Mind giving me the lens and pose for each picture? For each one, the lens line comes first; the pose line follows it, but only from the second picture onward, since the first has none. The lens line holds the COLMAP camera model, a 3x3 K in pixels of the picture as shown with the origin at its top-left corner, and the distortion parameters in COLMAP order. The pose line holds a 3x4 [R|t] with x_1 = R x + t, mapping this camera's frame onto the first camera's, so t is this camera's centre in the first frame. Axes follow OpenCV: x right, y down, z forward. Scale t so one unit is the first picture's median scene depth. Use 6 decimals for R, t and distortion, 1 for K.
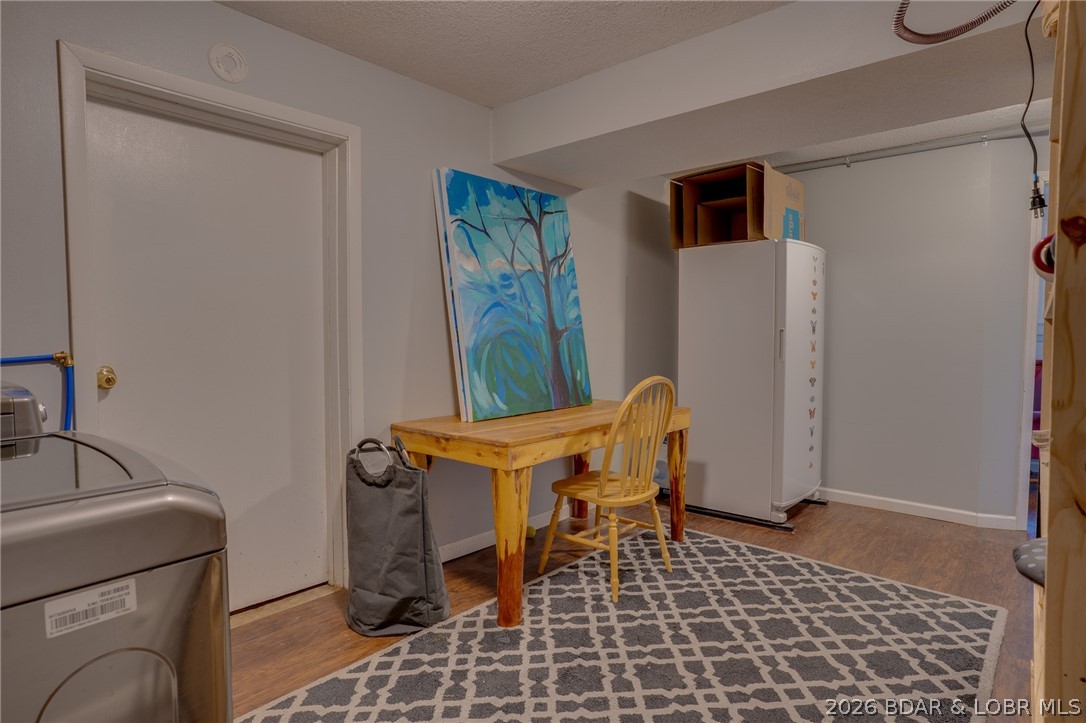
lens RADIAL K [[612.4, 0, 540.5], [0, 612.4, 360.8], [0, 0, 1]] dist [-0.055687, 0.038138]
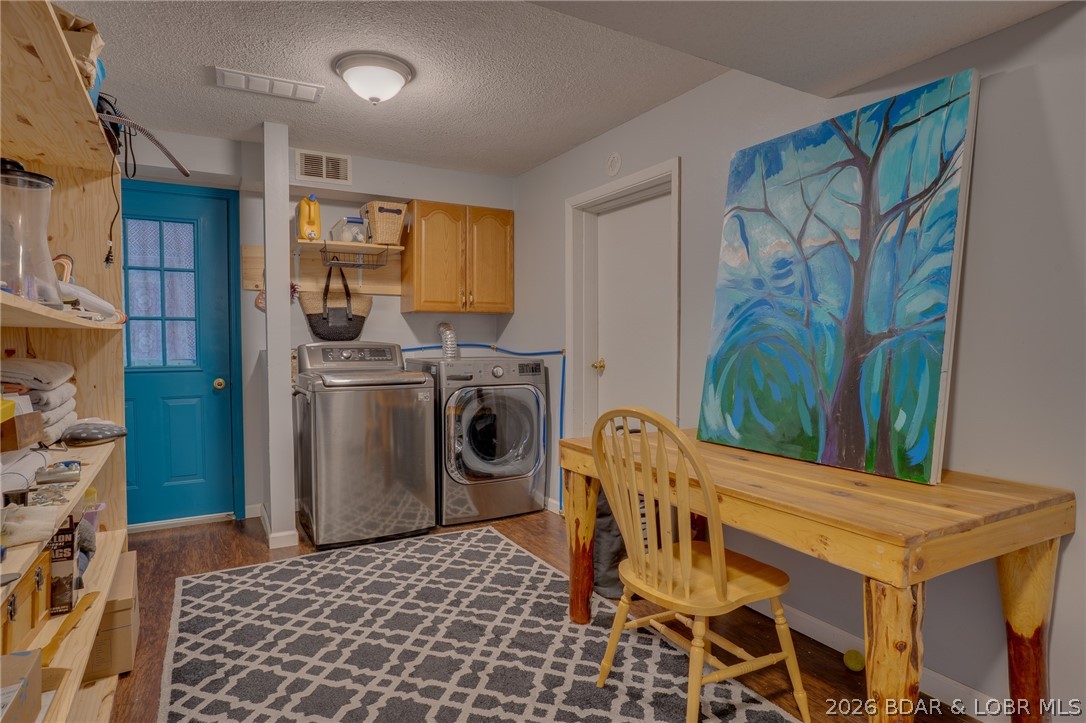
lens RADIAL K [[612.4, 0, 540.5], [0, 612.4, 360.8], [0, 0, 1]] dist [-0.055687, 0.038138]
pose [[-0.342952, 0.031080, -0.938839, 0.725059], [-0.042860, 0.997894, 0.048692, -0.044010], [0.938375, 0.056938, -0.340898, 0.984084]]
